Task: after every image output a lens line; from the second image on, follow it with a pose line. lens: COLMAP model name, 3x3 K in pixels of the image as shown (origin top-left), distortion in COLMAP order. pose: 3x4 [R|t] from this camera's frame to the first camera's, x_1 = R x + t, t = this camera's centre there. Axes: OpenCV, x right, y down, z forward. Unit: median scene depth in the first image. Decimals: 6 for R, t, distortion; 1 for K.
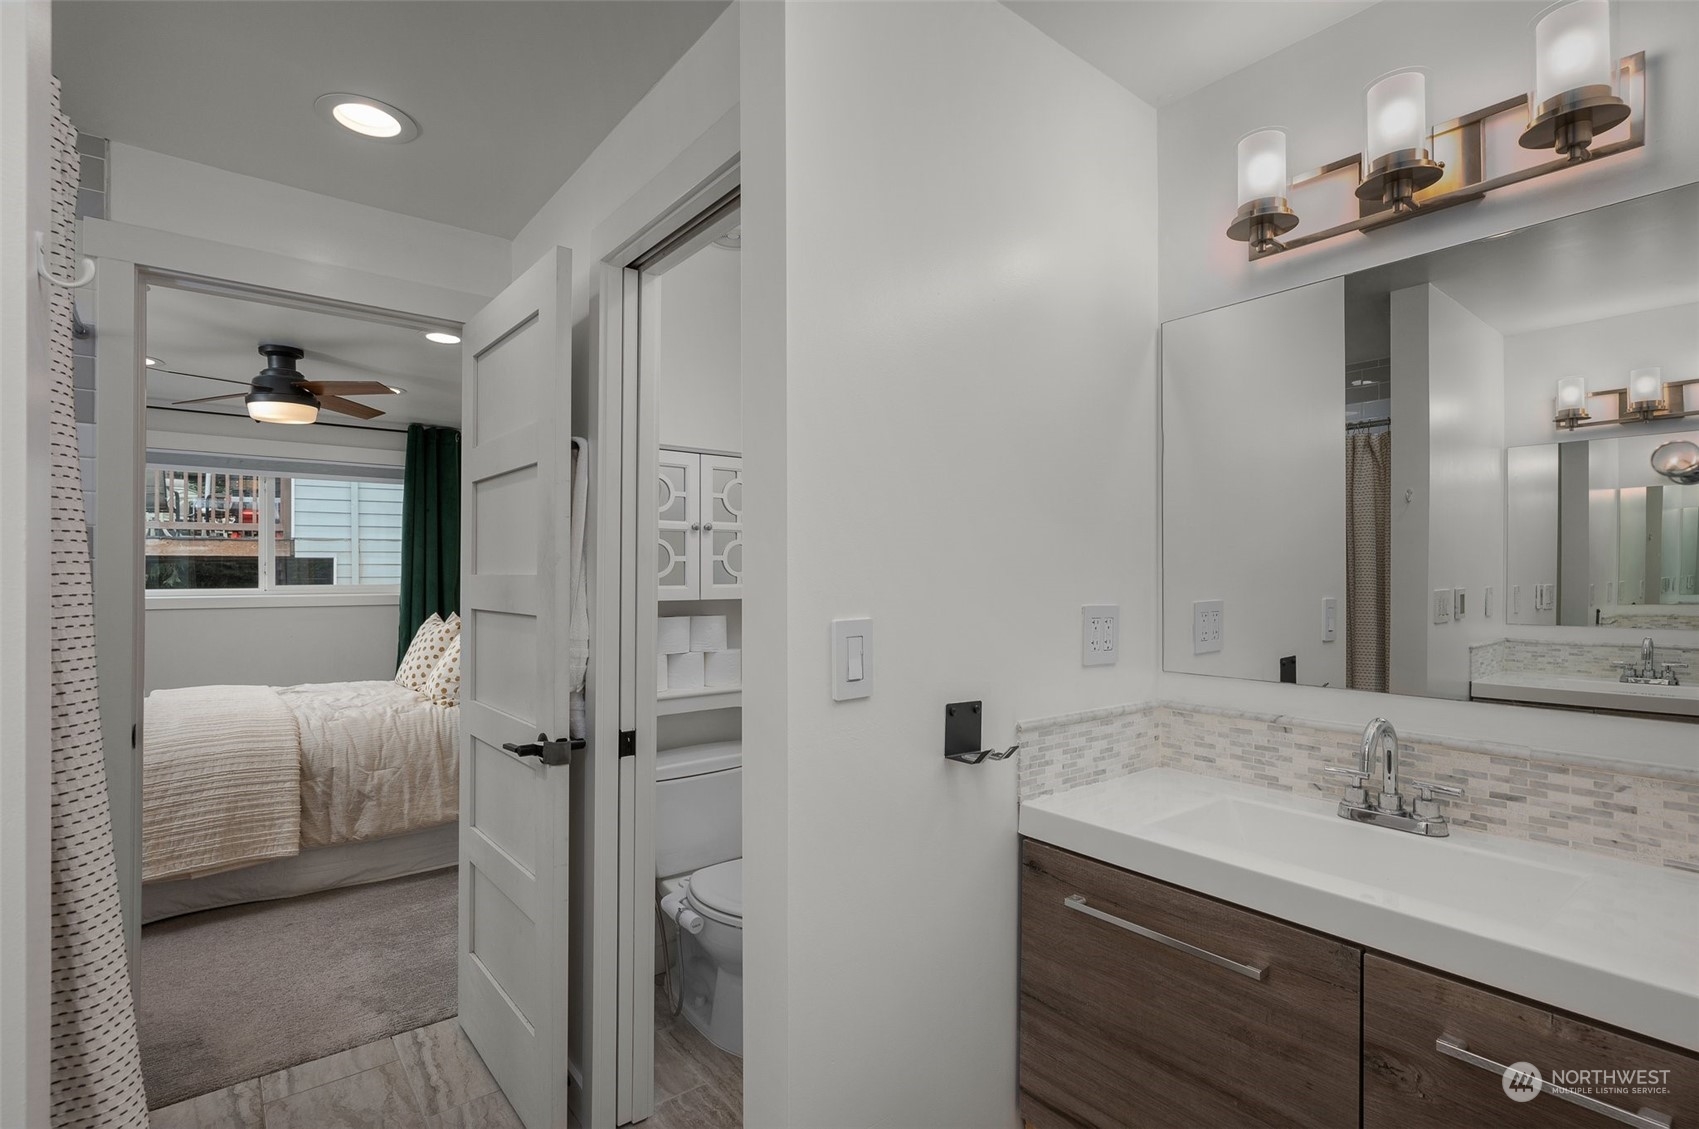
lens RADIAL K [[811.1, 0, 843.0], [0, 811.1, 570.3], [0, 0, 1]] dist [0.000208, 0.001090]
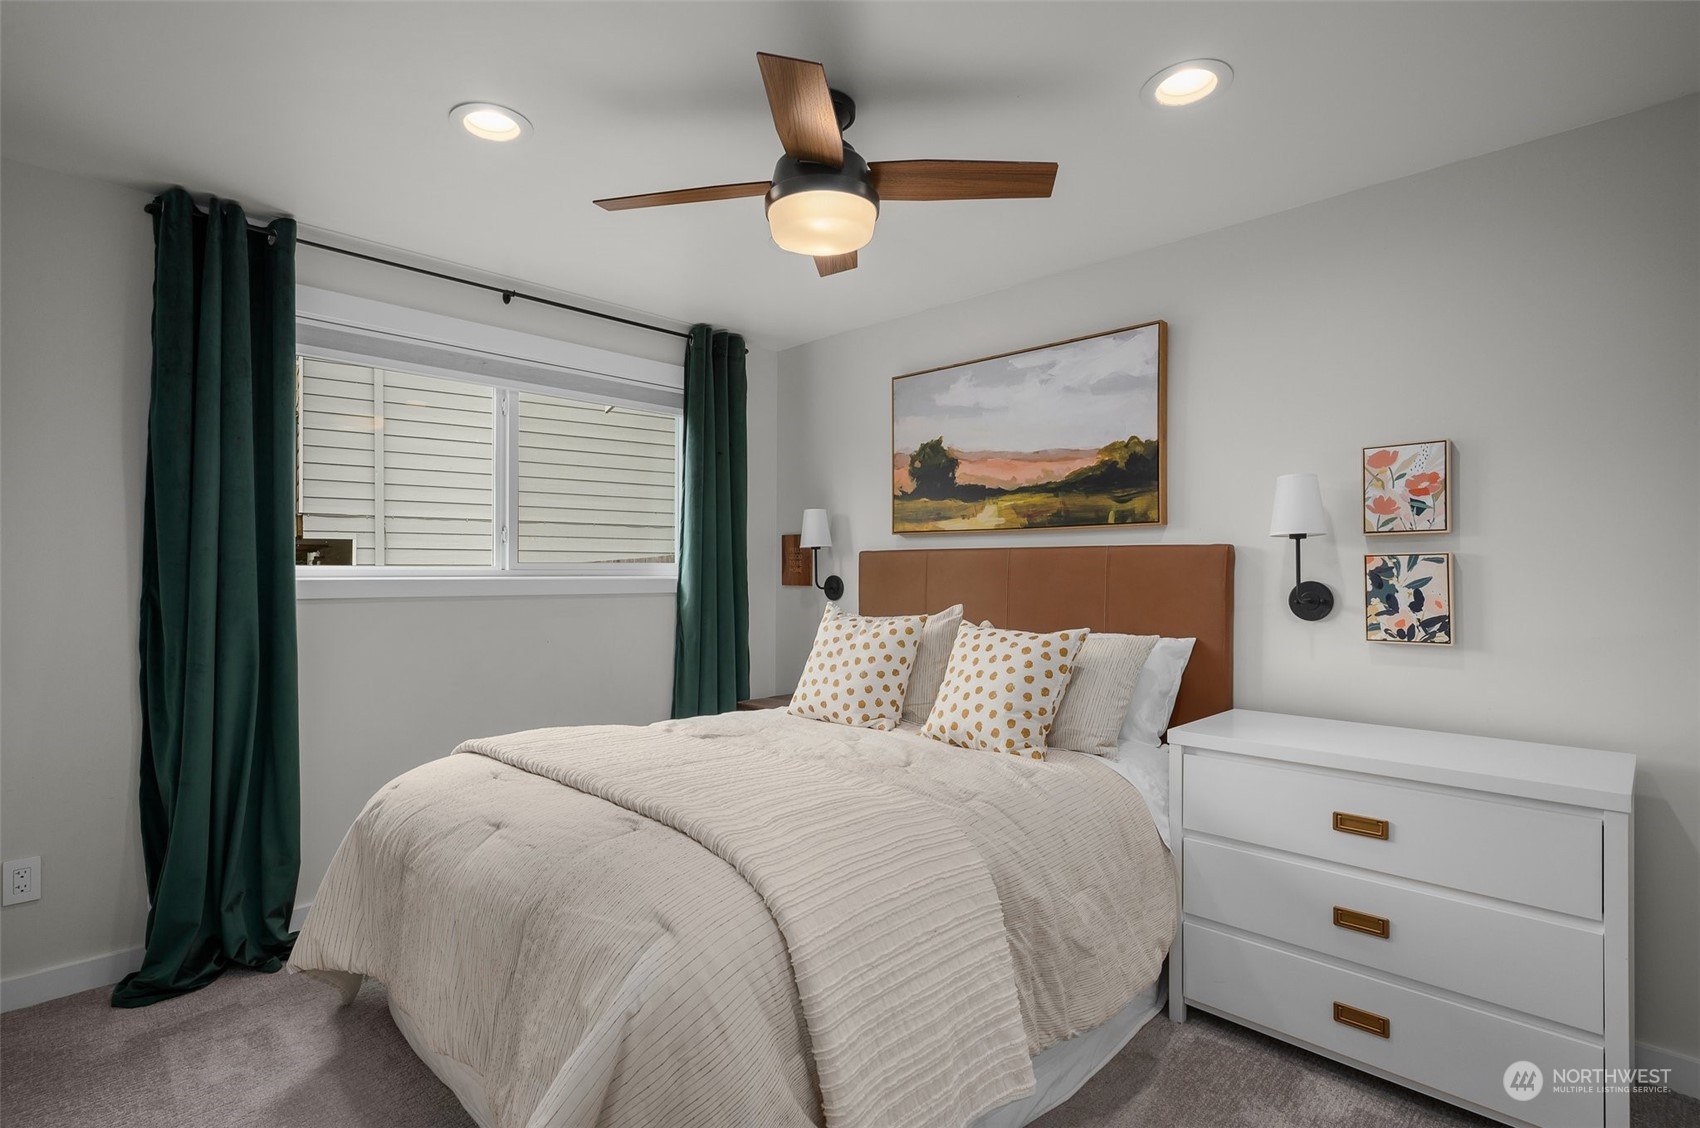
lens RADIAL K [[821.6, 0, 840.3], [0, 821.6, 573.5], [0, 0, 1]] dist [-0.002768, 0.000049]
pose [[0.992722, 0.002263, 0.120408, -0.694892], [-0.002952, 0.999980, 0.005545, 0.030970], [-0.120393, -0.005861, 0.992709, 0.430320]]
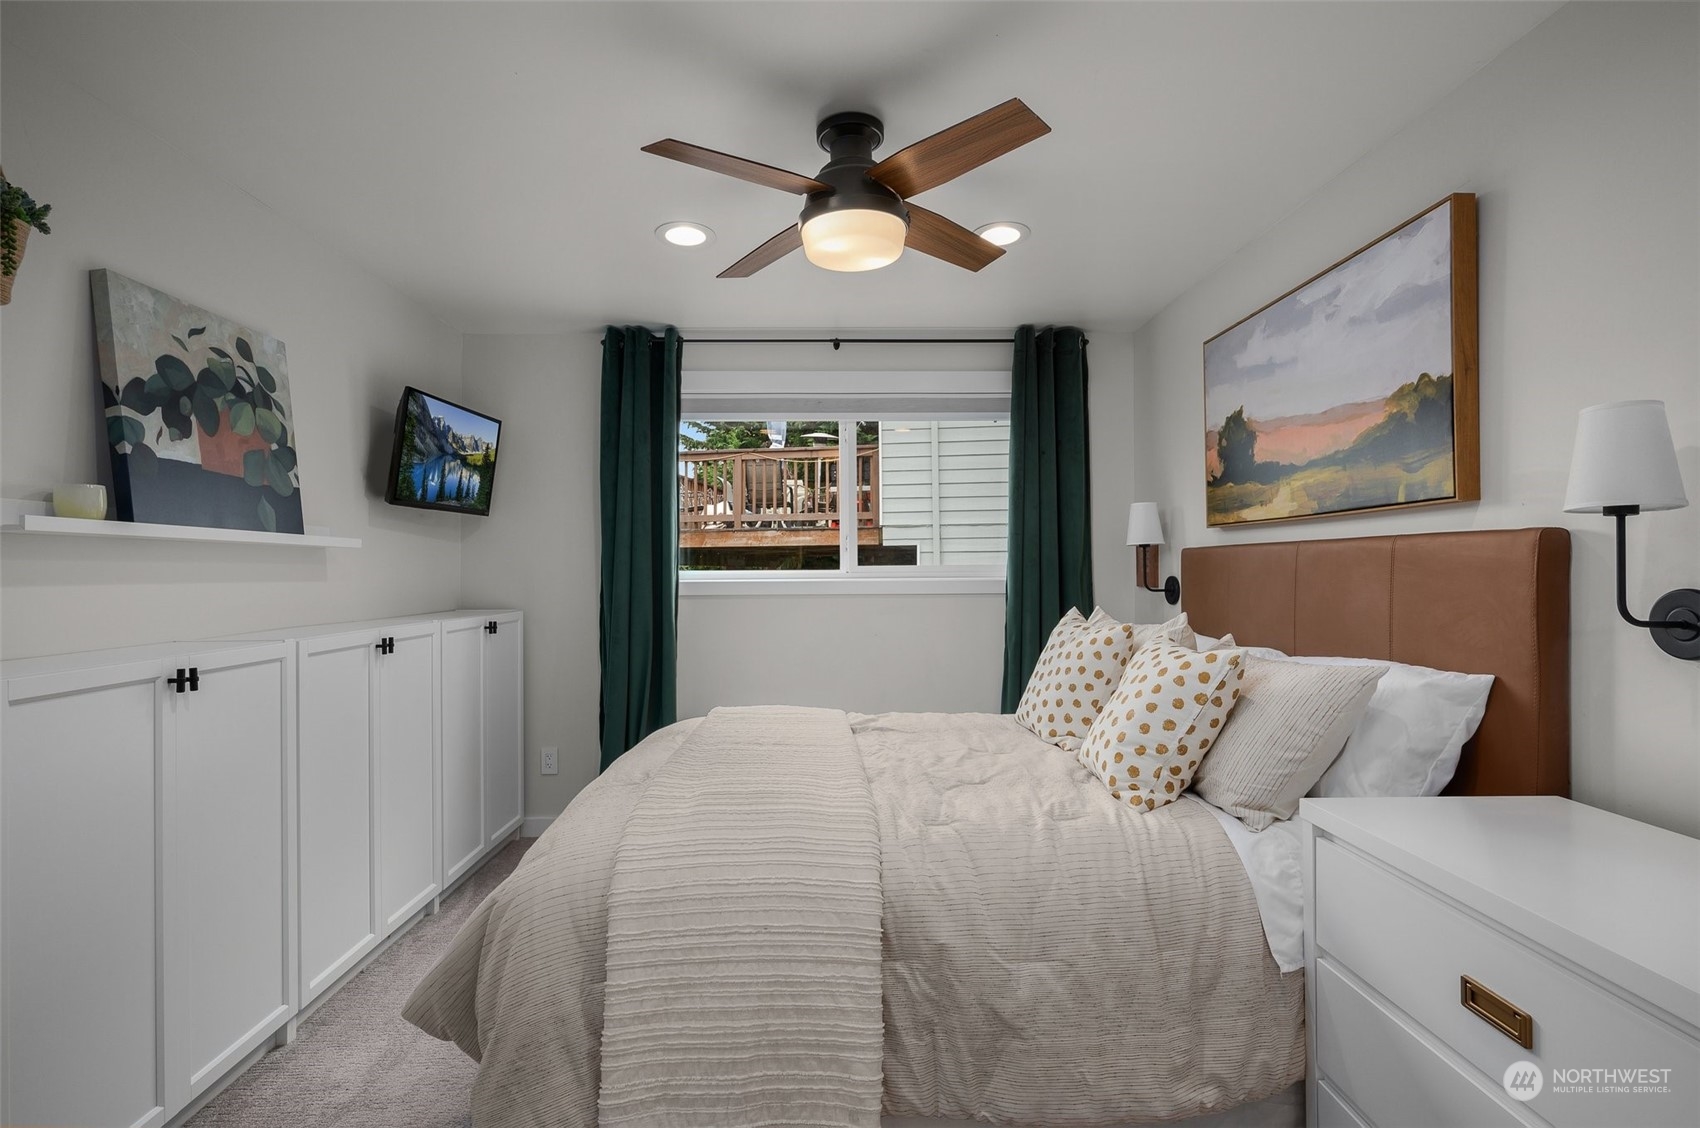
lens RADIAL K [[811.5, 0, 843.5], [0, 811.5, 569.8], [0, 0, 1]] dist [0.000208, 0.001090]
pose [[0.798387, -0.006011, -0.602115, -0.339614], [0.009165, 0.999956, 0.002171, 0.027059], [0.602075, -0.007252, 0.798407, 0.516552]]
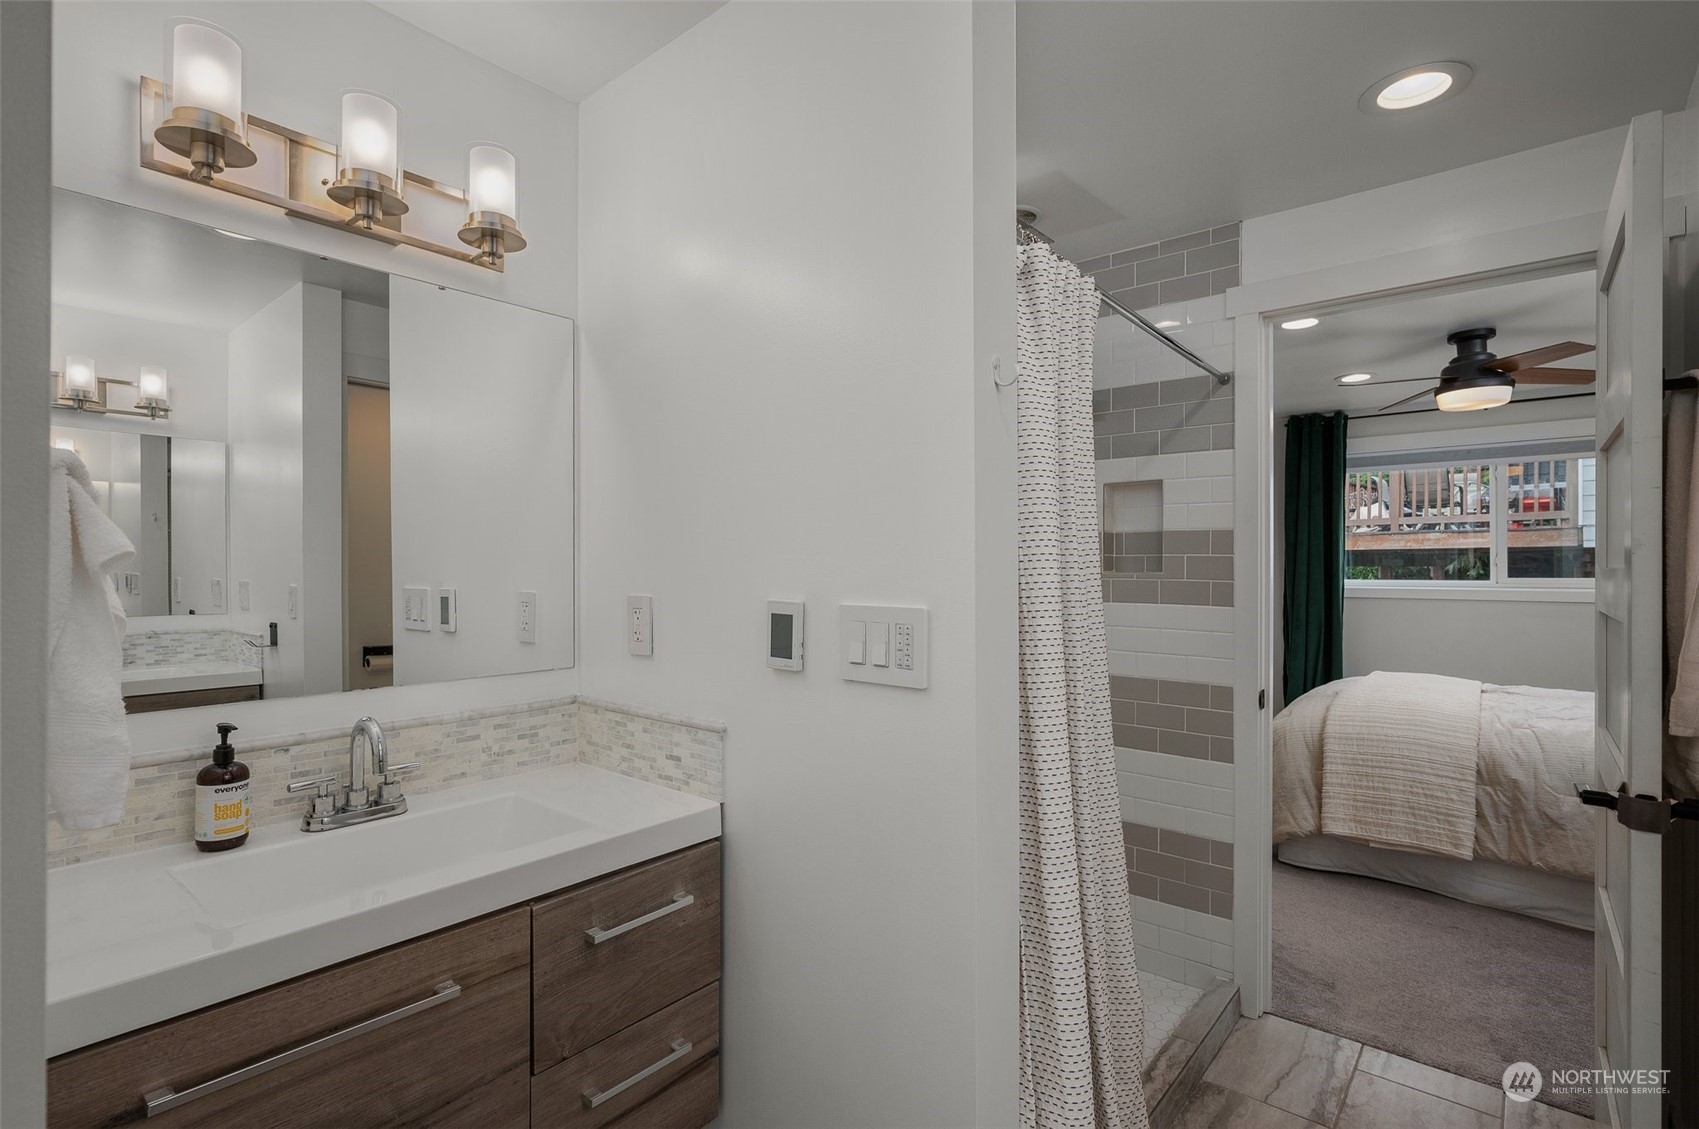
lens RADIAL K [[815.5, 0, 850.4], [0, 815.5, 558.7], [0, 0, 1]] dist [-0.000273, 0.000344]
pose [[0.204326, -0.007655, -0.978873, 0.099191], [0.003800, 0.999968, -0.007026, -0.000130], [0.978896, -0.002284, 0.204348, 0.072669]]
